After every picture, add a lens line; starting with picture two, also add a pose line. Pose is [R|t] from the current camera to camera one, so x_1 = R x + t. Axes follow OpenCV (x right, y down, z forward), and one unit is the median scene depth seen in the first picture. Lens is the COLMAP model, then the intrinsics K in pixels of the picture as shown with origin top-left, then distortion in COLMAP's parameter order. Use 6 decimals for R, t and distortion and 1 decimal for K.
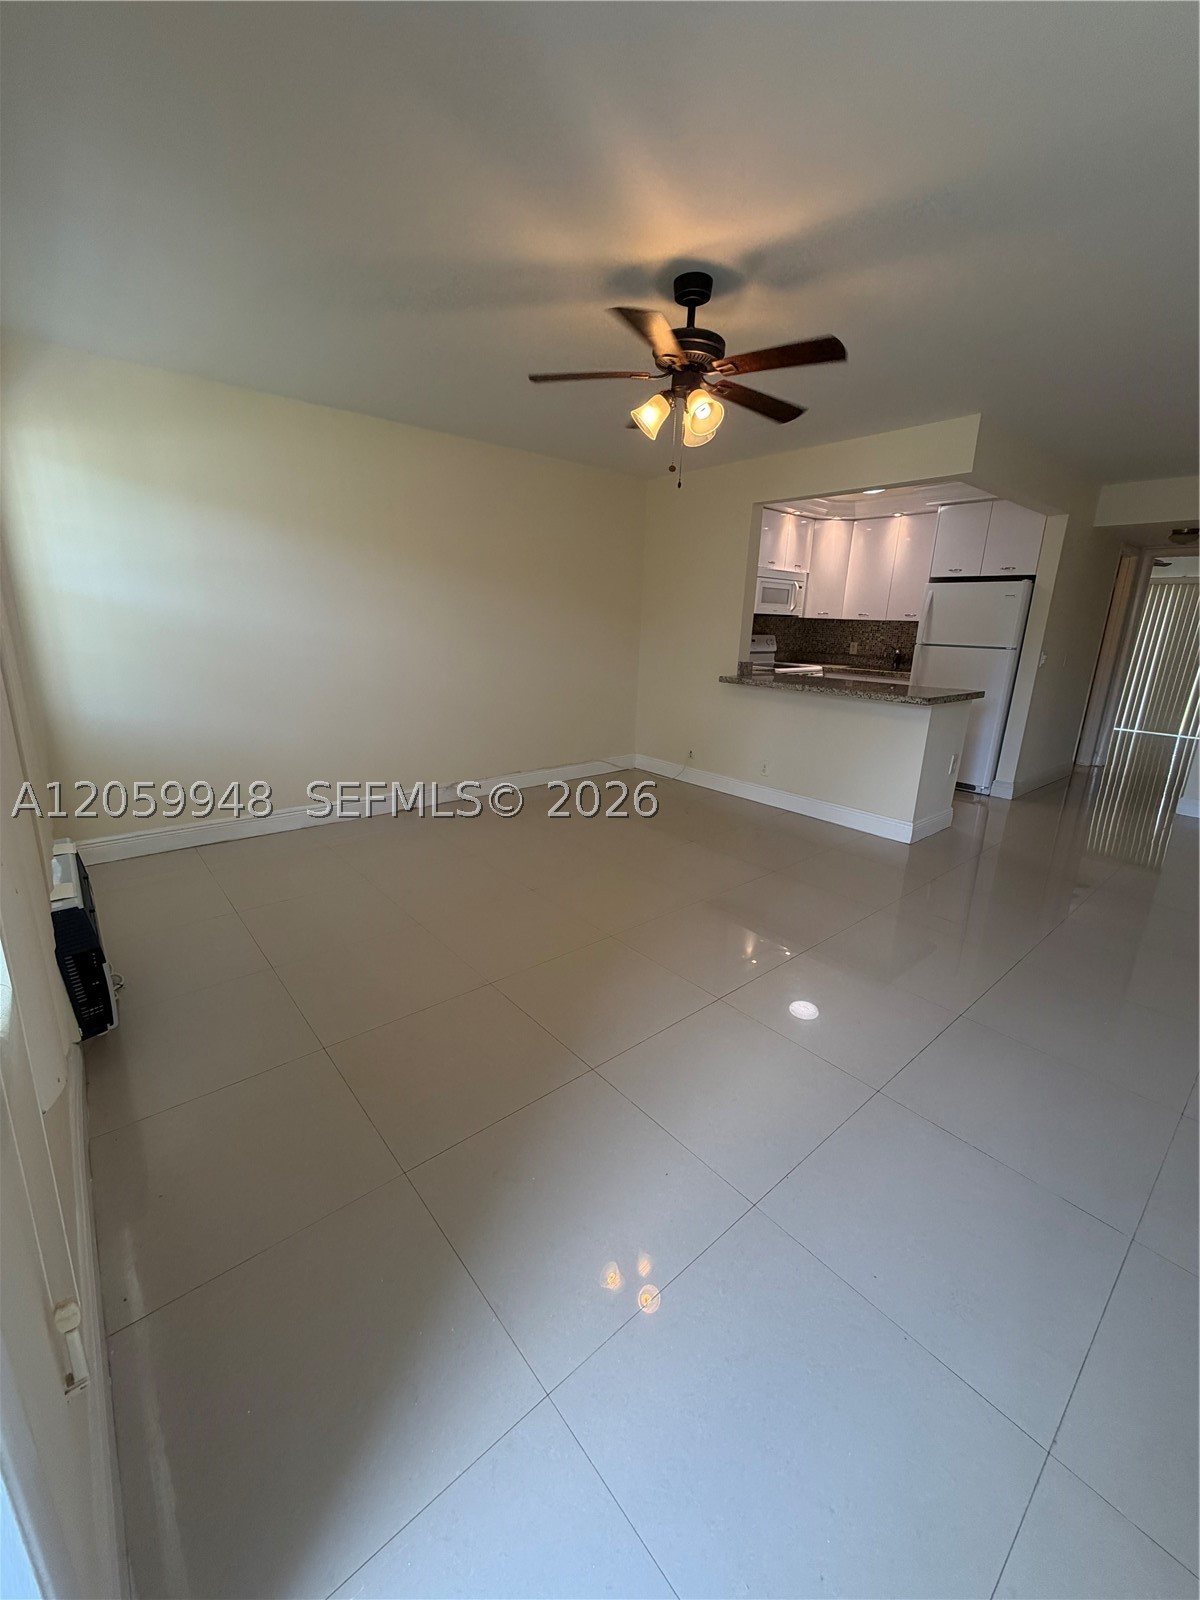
lens RADIAL K [[638.0, 0, 597.4], [0, 638.0, 795.0], [0, 0, 1]] dist [0.001922, 0.000011]
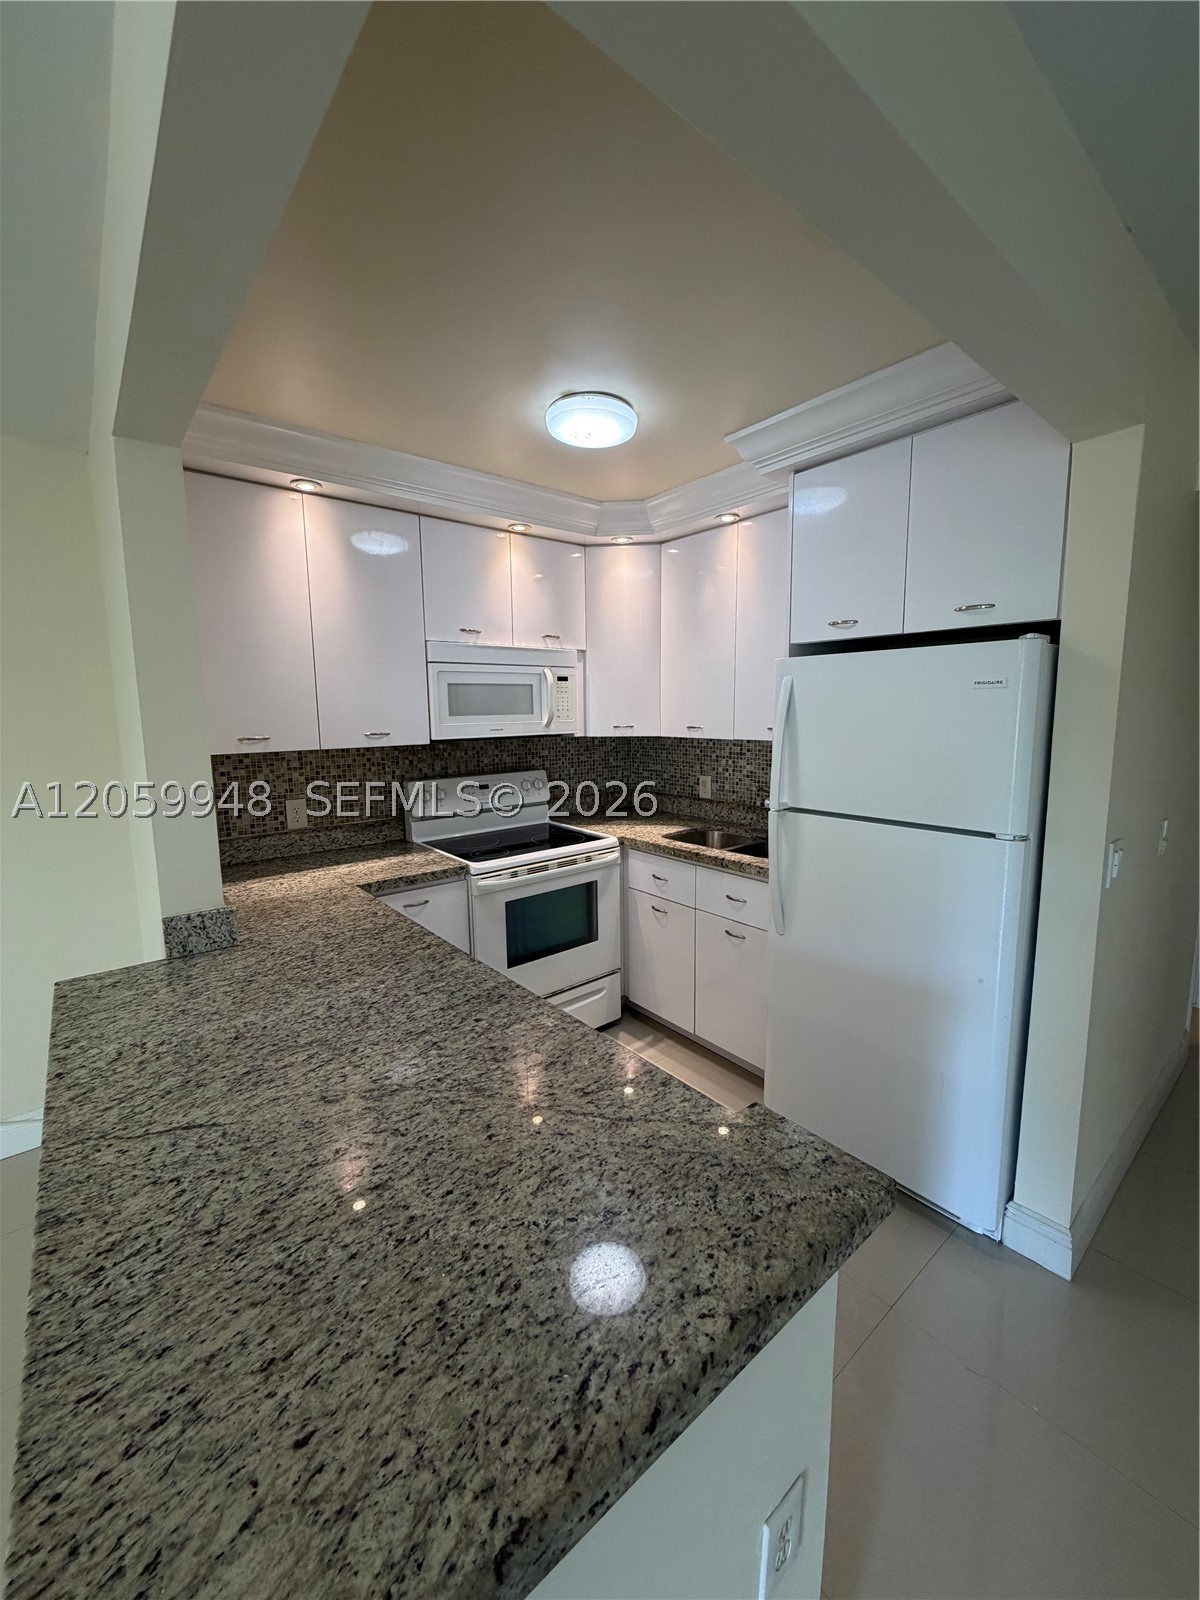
lens RADIAL K [[638.0, 0, 601.4], [0, 638.0, 797.3], [0, 0, 1]] dist [0.001922, 0.000011]
pose [[0.998964, -0.042166, -0.017107, 0.374191], [0.039619, 0.990878, -0.128804, -0.182320], [0.022382, 0.127993, 0.991522, 0.562682]]
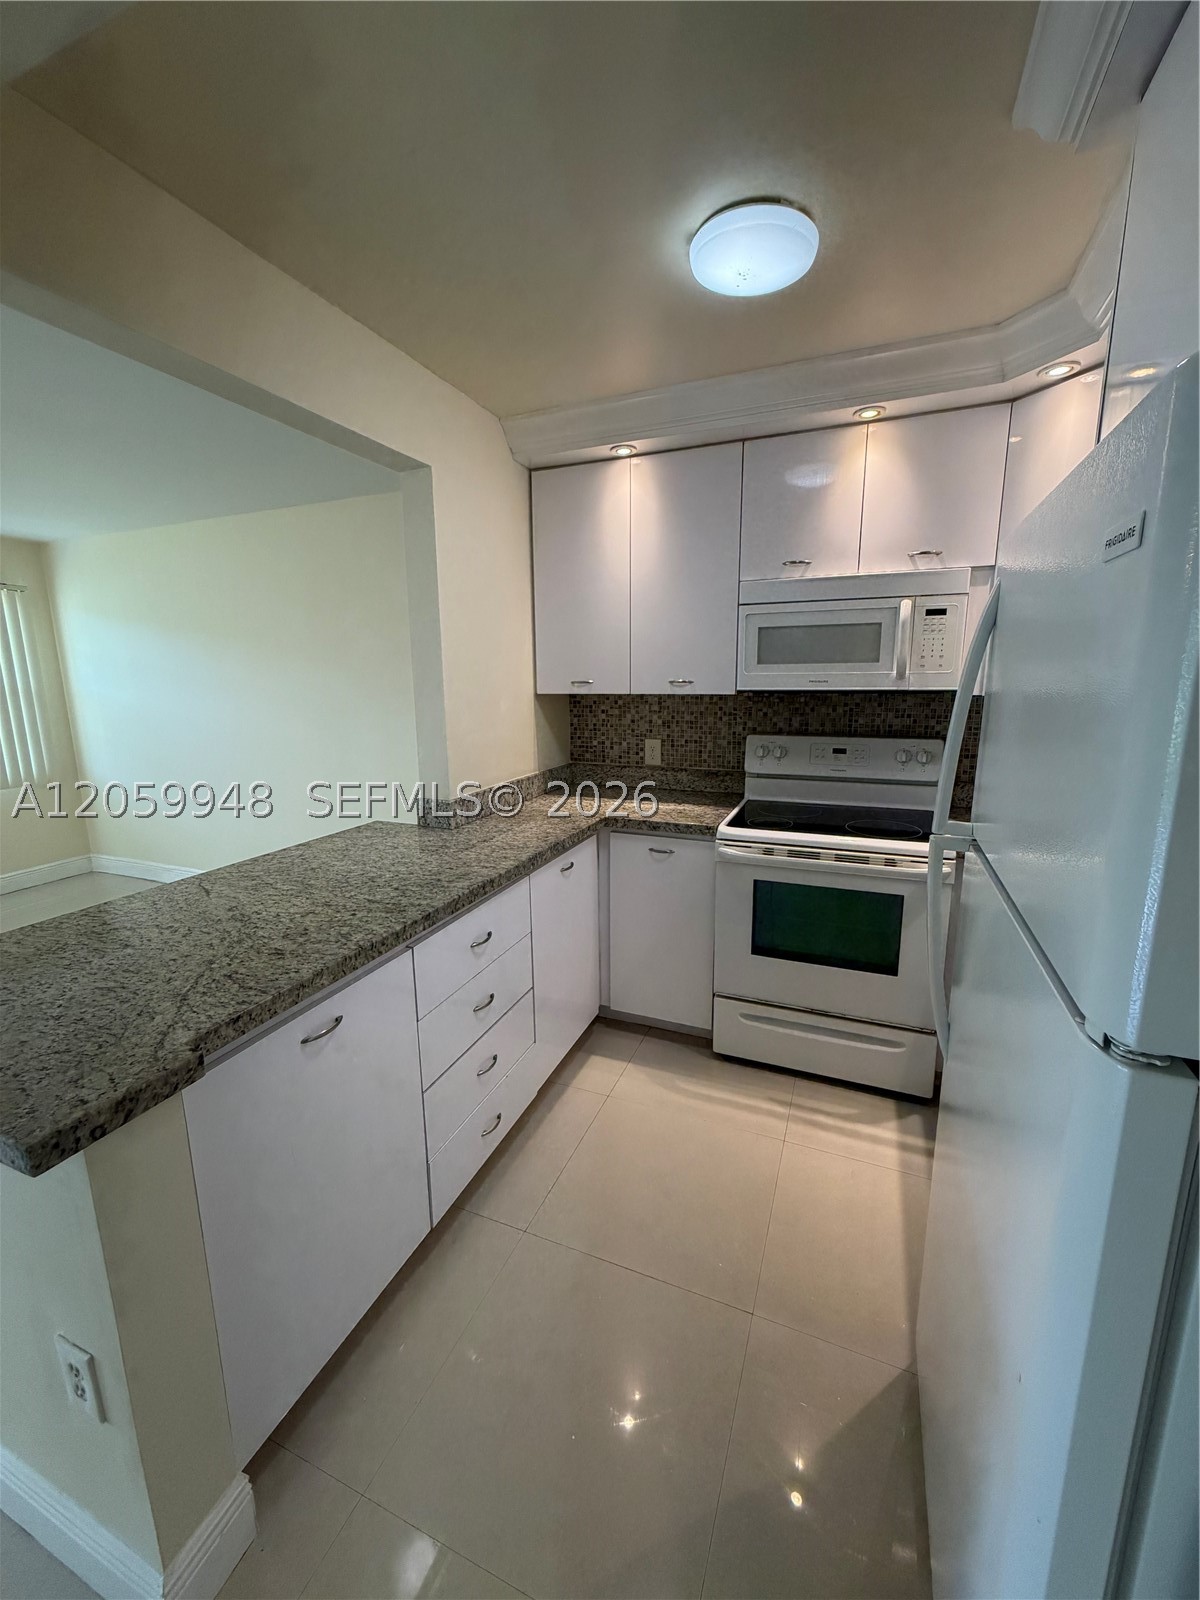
lens RADIAL K [[638.0, 0, 601.5], [0, 638.0, 796.9], [0, 0, 1]] dist [0.001922, 0.000011]
pose [[0.456376, 0.136613, -0.879237, 0.589016], [-0.212191, 0.976344, 0.041562, -0.215333], [0.864116, 0.167598, 0.474568, 0.738307]]
